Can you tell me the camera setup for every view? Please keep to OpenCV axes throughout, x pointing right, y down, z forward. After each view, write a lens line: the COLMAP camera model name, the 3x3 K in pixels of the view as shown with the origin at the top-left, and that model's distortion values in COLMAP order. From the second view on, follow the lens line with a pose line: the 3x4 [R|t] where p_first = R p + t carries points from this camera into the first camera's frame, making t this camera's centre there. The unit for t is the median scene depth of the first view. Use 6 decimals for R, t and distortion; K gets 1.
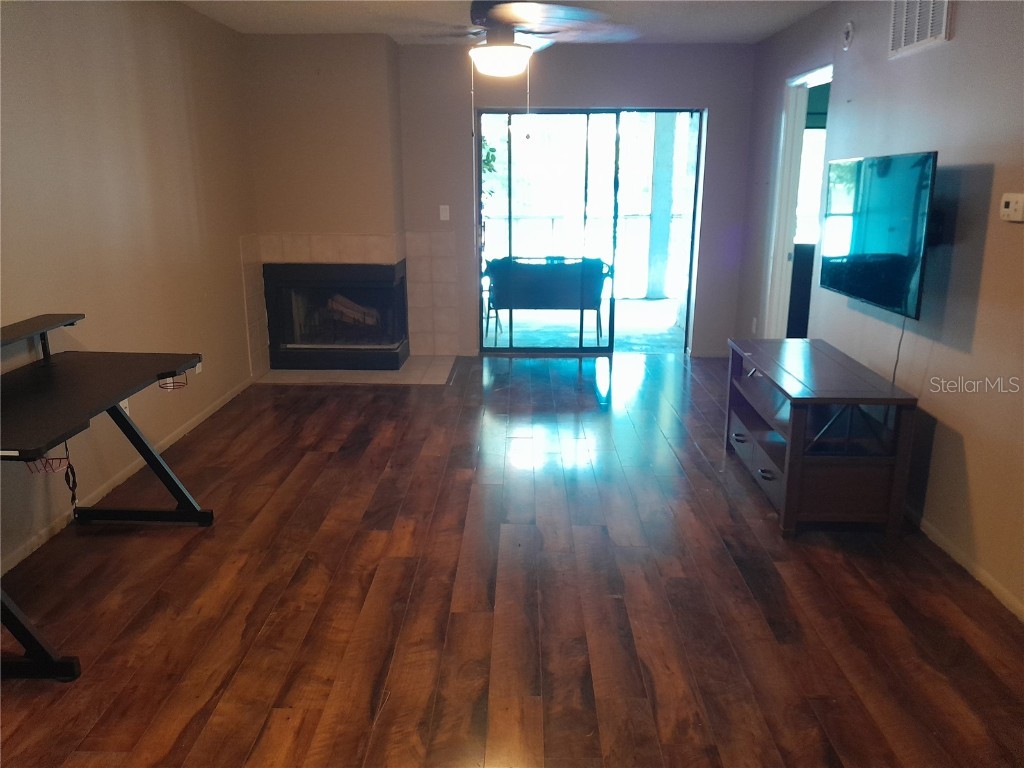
lens RADIAL K [[822.7, 0, 529.2], [0, 822.7, 387.4], [0, 0, 1]] dist [0.049667, -0.003899]
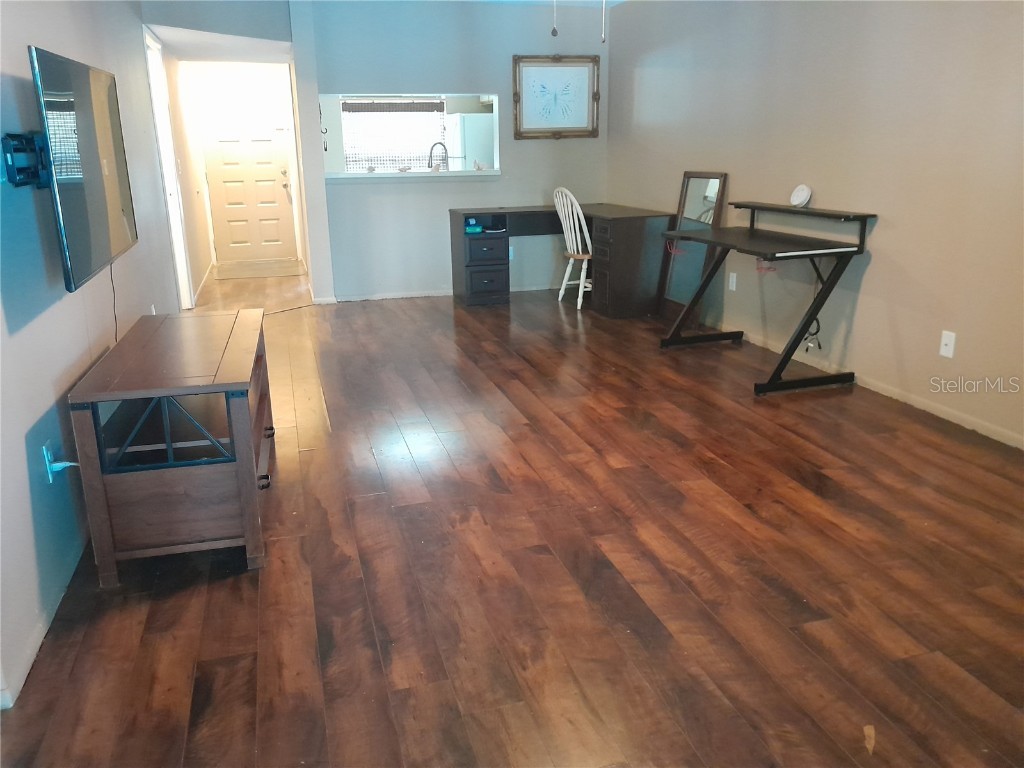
lens RADIAL K [[806.3, 0, 508.7], [0, 806.3, 350.4], [0, 0, 1]] dist [0.058543, -0.002818]
pose [[-0.964152, 0.068616, -0.256326, 0.267018], [-0.060465, 0.883766, 0.464007, -0.426304], [0.258370, 0.462872, -0.847935, 1.896846]]
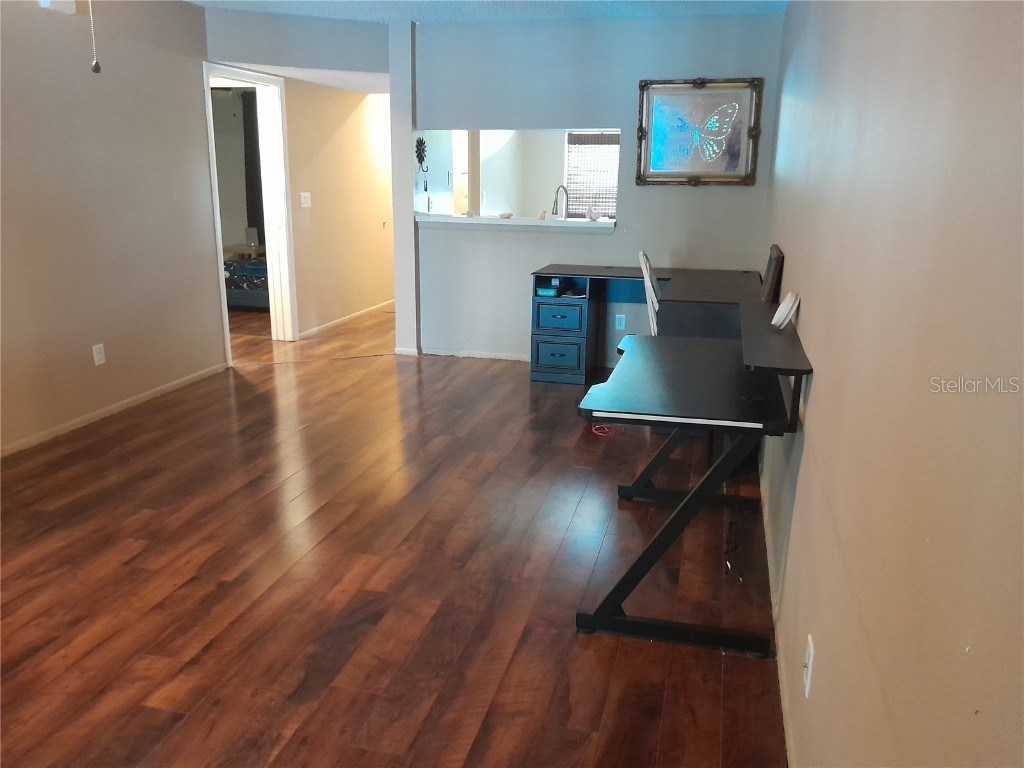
lens RADIAL K [[796.4, 0, 513.5], [0, 796.4, 370.8], [0, 0, 1]] dist [0.008454, -0.027900]
pose [[-0.968130, -0.086908, 0.234888, -0.480874], [0.035124, 0.881479, 0.470916, -0.386353], [-0.247975, 0.464158, -0.850333, 1.531313]]
